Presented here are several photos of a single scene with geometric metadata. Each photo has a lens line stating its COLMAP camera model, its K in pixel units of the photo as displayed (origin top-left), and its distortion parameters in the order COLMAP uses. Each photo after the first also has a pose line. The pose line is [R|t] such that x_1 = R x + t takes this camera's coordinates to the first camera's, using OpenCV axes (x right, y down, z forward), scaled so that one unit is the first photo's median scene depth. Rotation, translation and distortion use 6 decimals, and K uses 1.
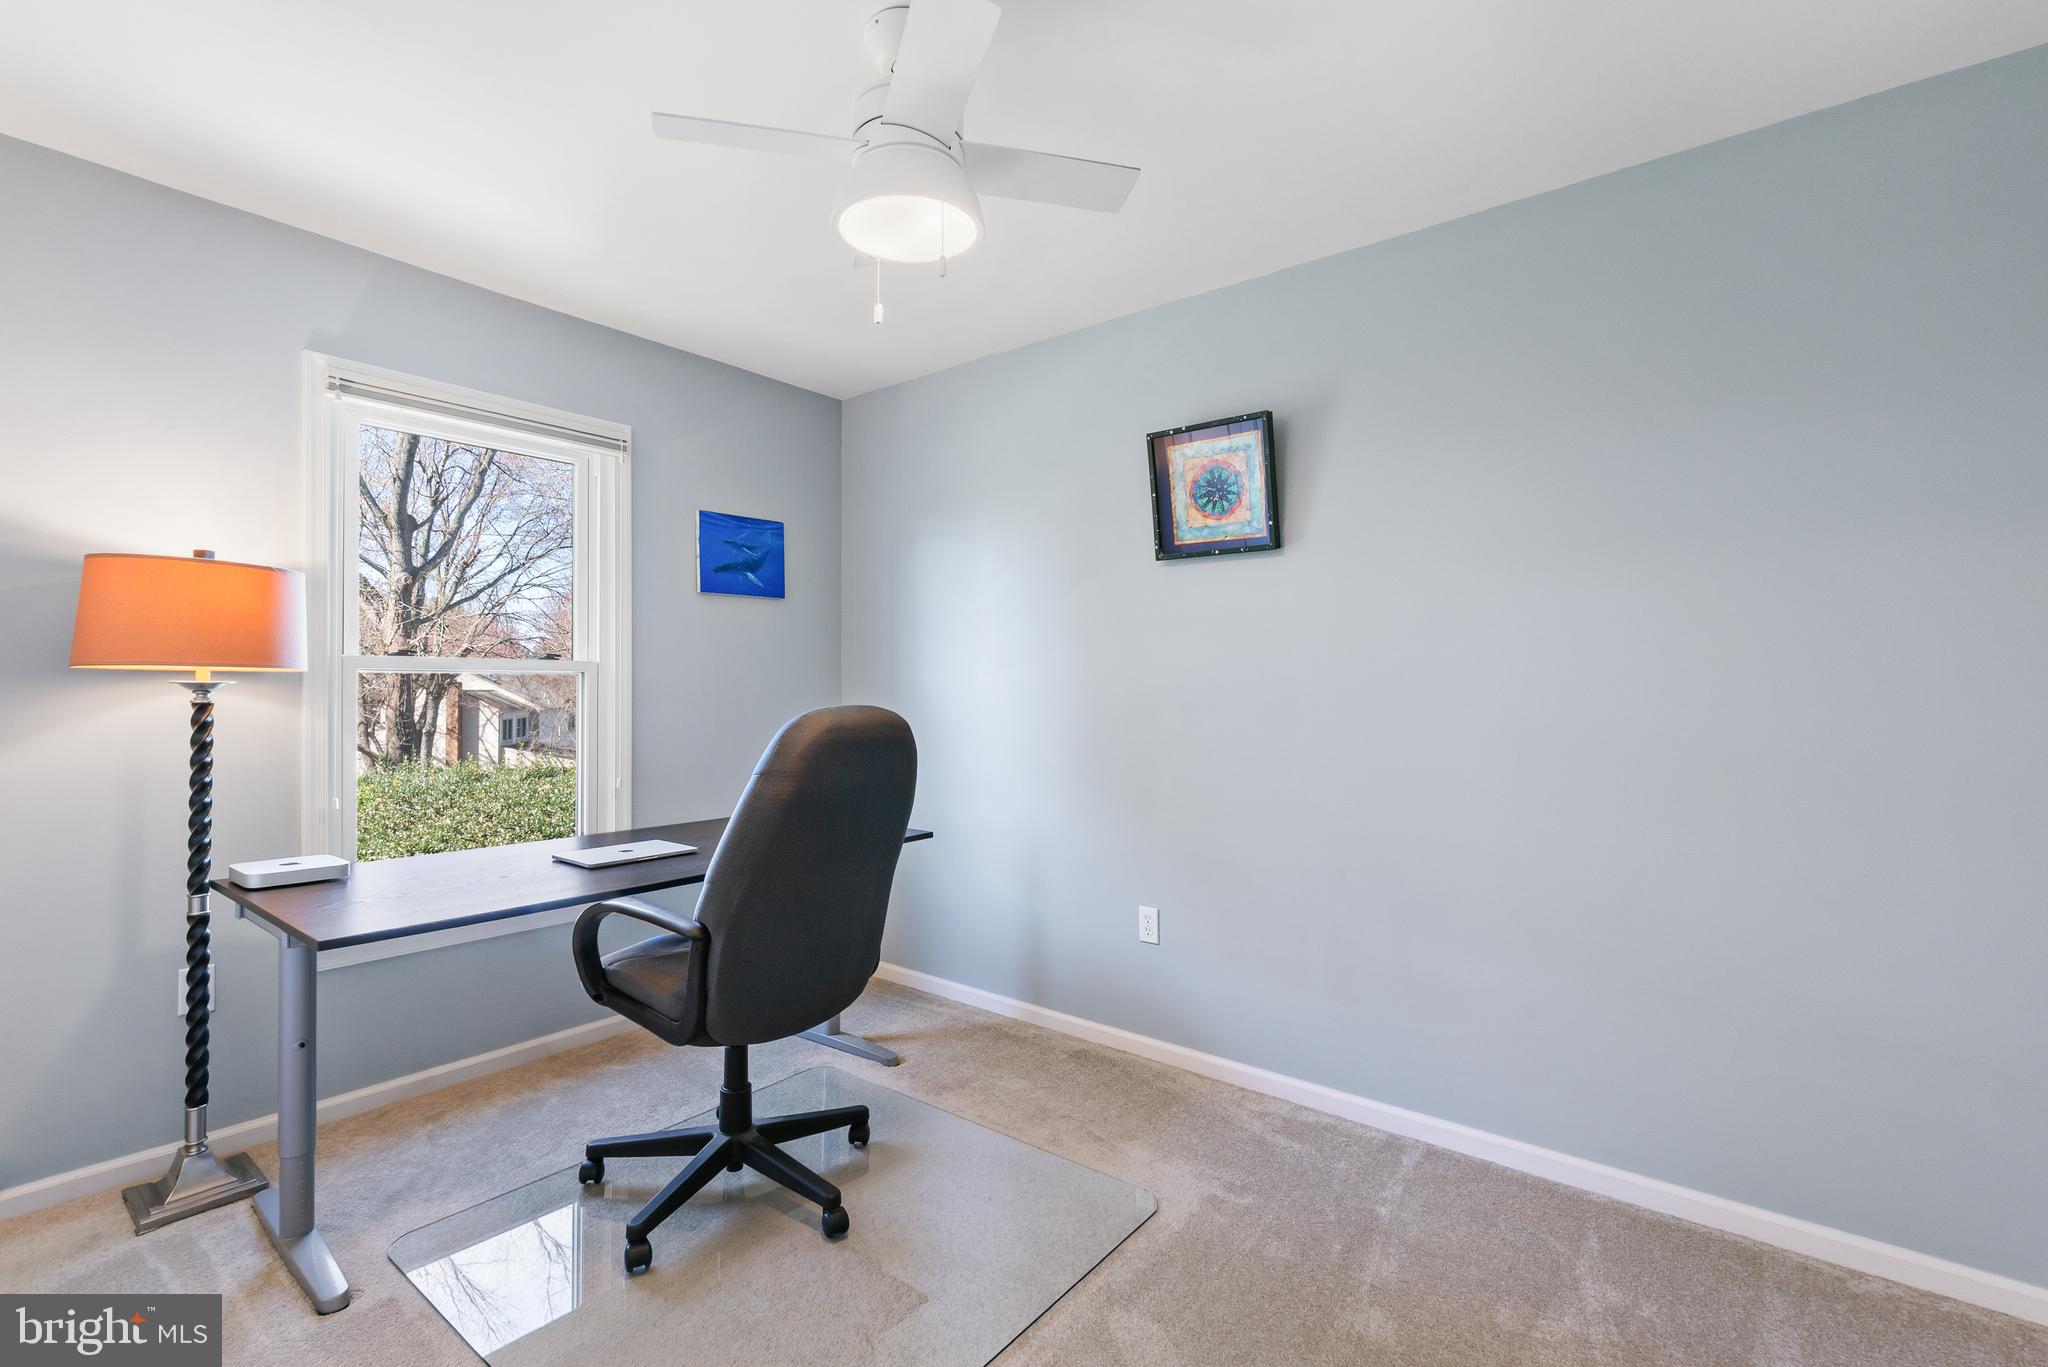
lens RADIAL K [[923.4, 0, 1009.3], [0, 923.4, 691.3], [0, 0, 1]] dist [0.000842, 0.000253]
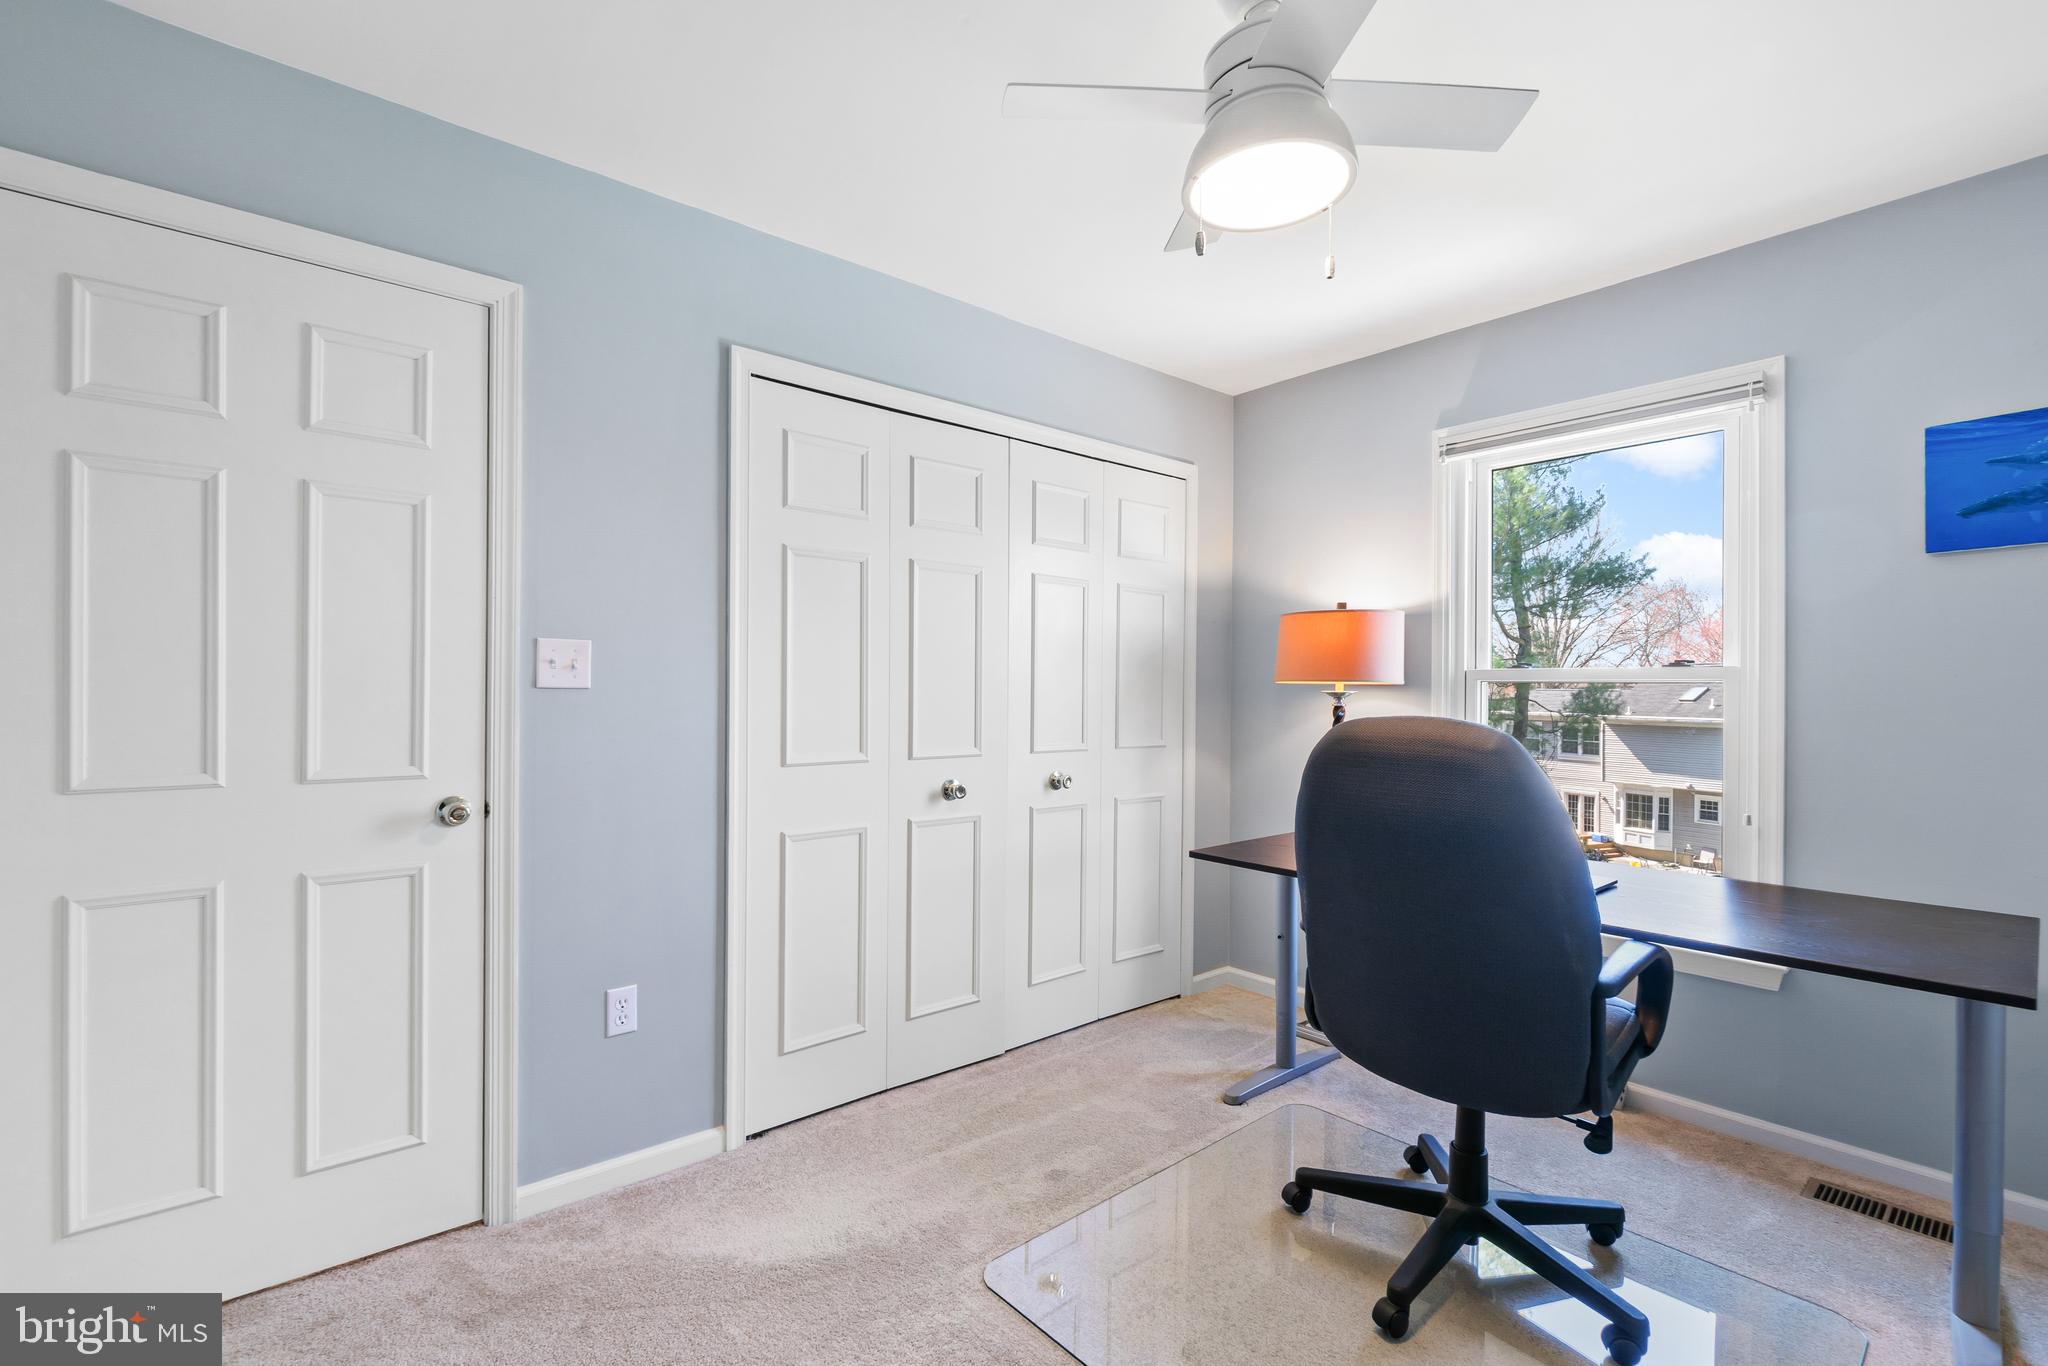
lens RADIAL K [[923.4, 0, 1009.3], [0, 923.4, 690.8], [0, 0, 1]] dist [0.000842, 0.000253]
pose [[-0.190615, -0.001499, -0.981664, 0.550781], [-0.007070, 0.999975, -0.000154, -0.006835], [0.981639, 0.006911, -0.190621, 0.625062]]
